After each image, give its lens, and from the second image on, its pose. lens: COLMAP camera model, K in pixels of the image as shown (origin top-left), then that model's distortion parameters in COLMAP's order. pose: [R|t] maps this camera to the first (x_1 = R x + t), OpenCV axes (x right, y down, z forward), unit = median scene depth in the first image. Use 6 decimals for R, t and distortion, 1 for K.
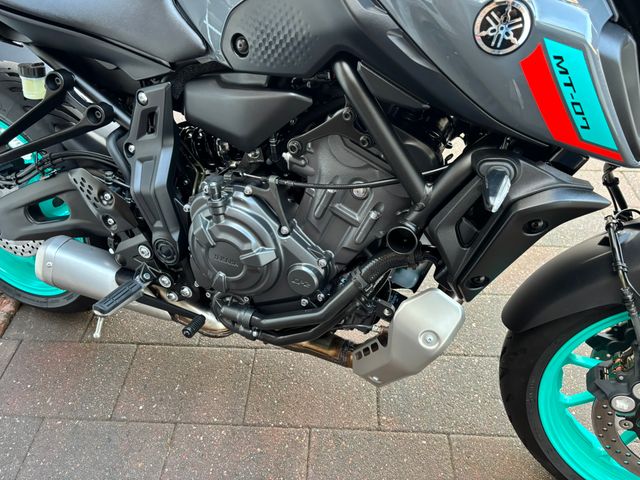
lens RADIAL K [[486.5, 0, 319.8], [0, 486.5, 232.1], [0, 0, 1]] dist [0.023044, -0.033260]
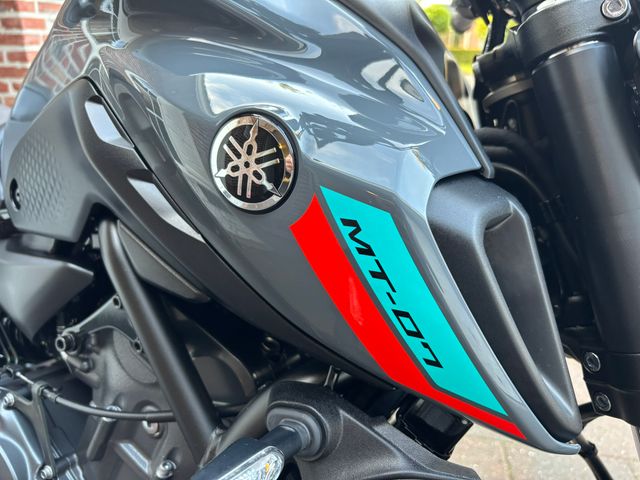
lens RADIAL K [[486.5, 0, 319.8], [0, 486.5, 232.1], [0, 0, 1]] dist [0.023044, -0.033260]
pose [[0.992474, 0.078444, -0.094030, 0.495778], [-0.108010, 0.922578, -0.370383, -0.150160], [0.057696, 0.377751, 0.924108, 0.514403]]
